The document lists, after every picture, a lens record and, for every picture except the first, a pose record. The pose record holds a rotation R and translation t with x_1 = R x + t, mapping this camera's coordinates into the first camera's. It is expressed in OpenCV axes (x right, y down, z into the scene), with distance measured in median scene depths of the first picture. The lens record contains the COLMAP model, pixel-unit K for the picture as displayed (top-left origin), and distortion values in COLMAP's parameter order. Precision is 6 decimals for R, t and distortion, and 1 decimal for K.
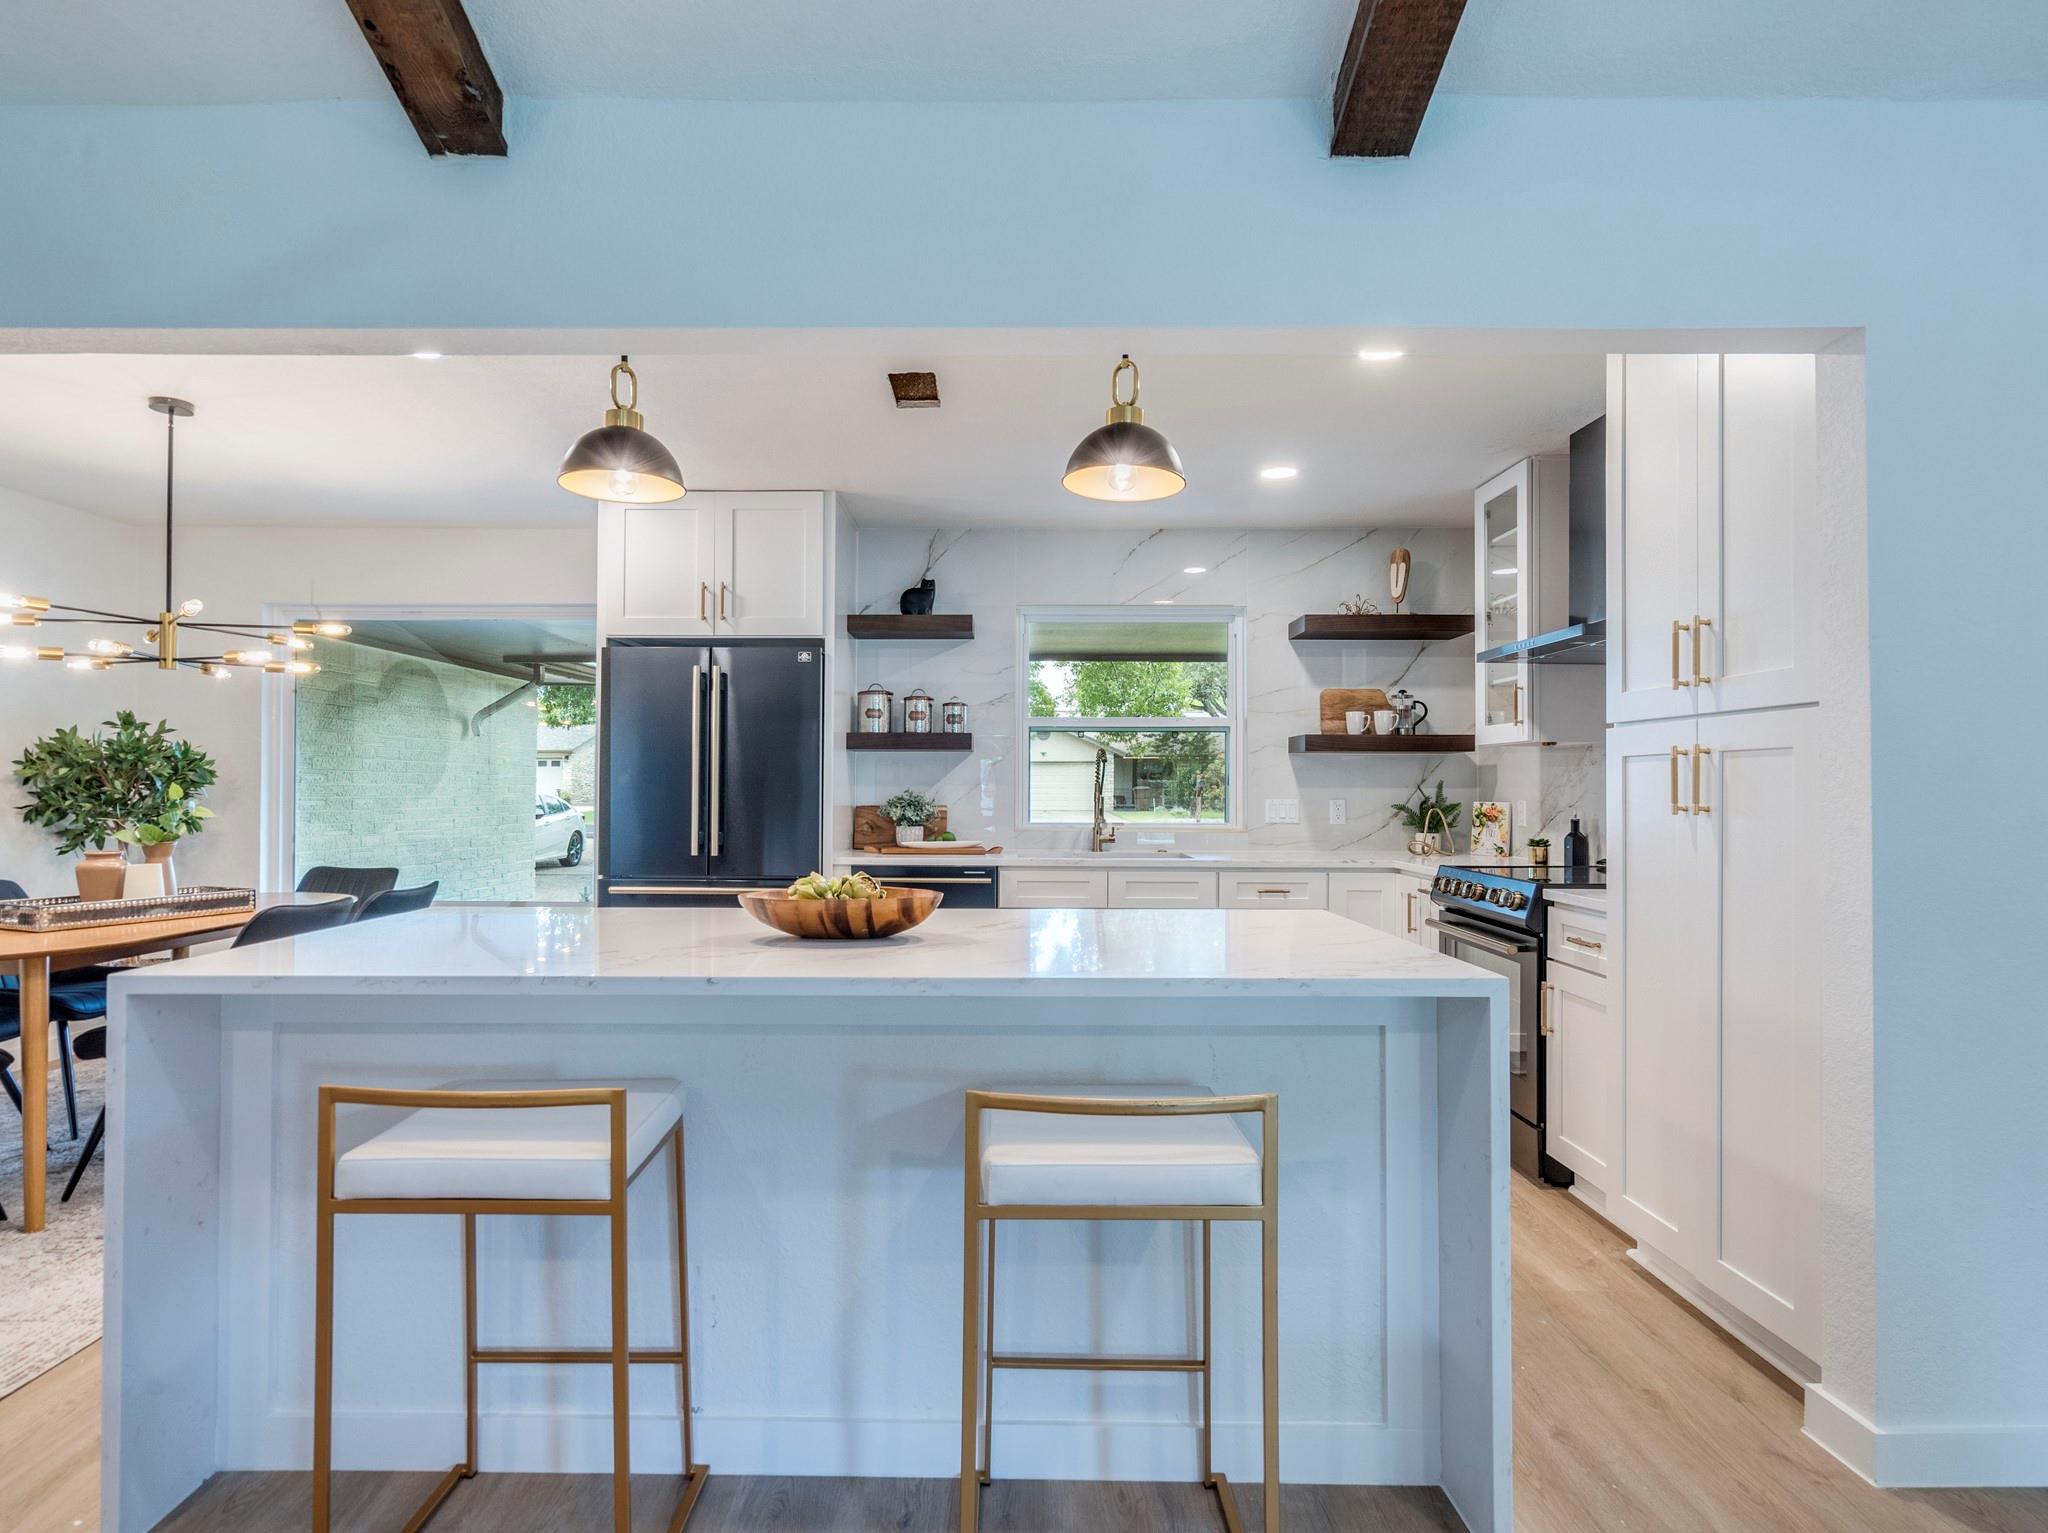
lens RADIAL K [[1094.8, 0, 1000.0], [0, 1094.8, 769.7], [0, 0, 1]] dist [-0.004772, -0.000337]
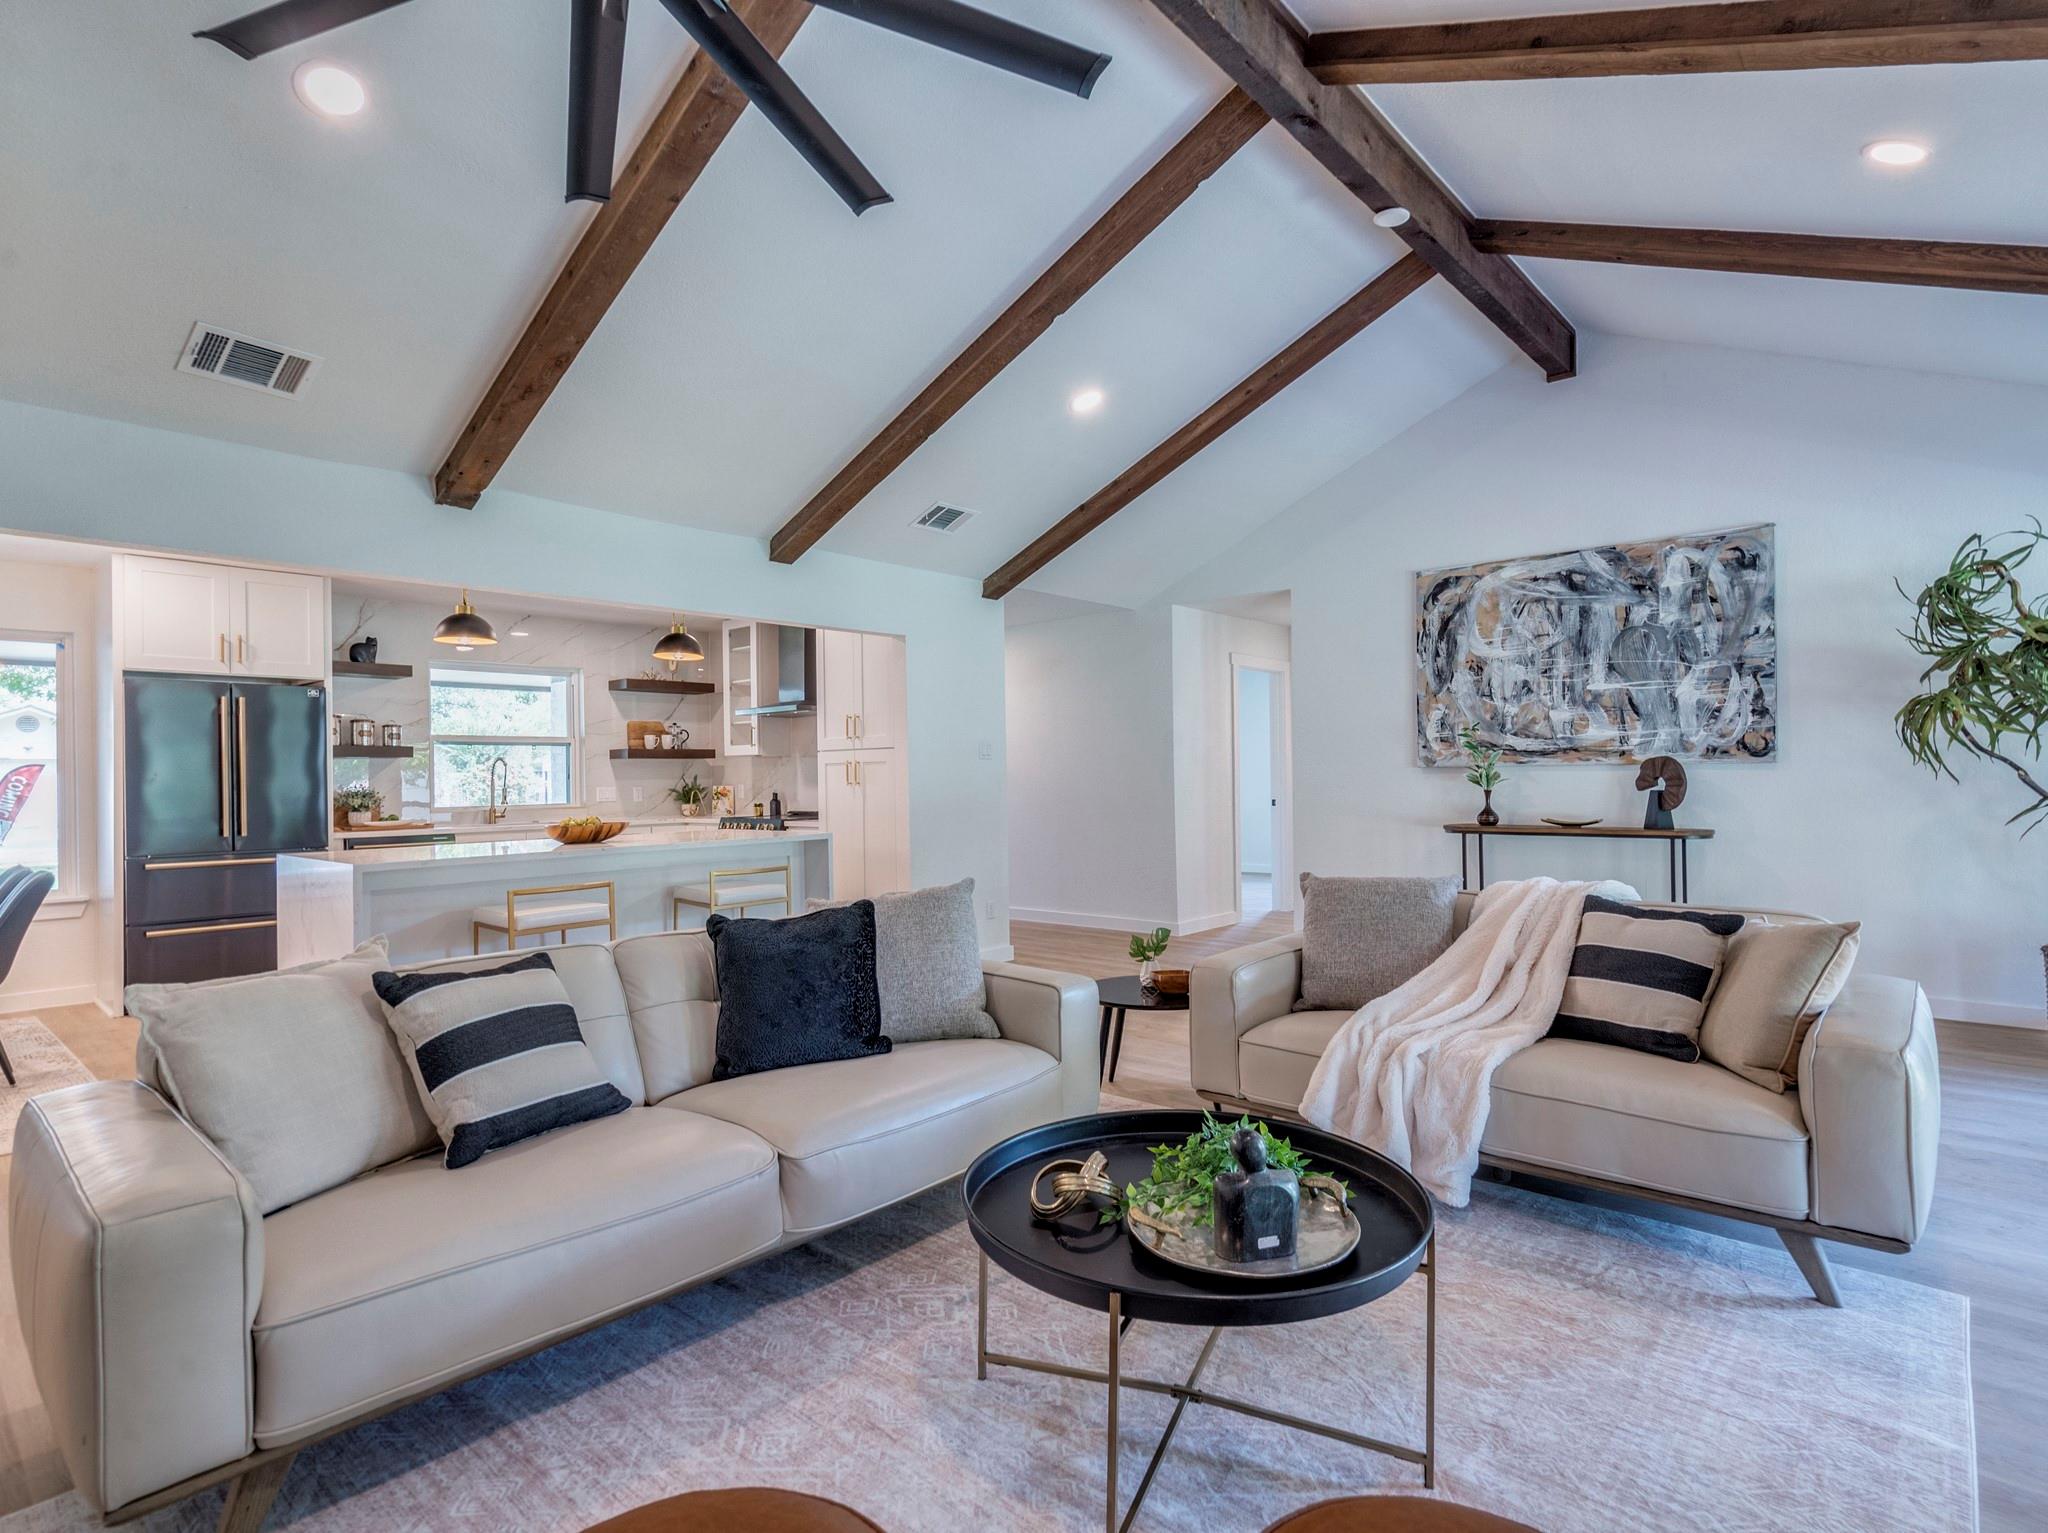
lens RADIAL K [[1046.9, 0, 1026.3], [0, 1046.9, 778.1], [0, 0, 1]] dist [0.000554, 0.000973]
pose [[0.656864, -0.015530, 0.753849, -0.541319], [0.006722, 0.999869, 0.014740, -0.006055], [-0.753979, -0.004615, 0.656882, -0.539736]]
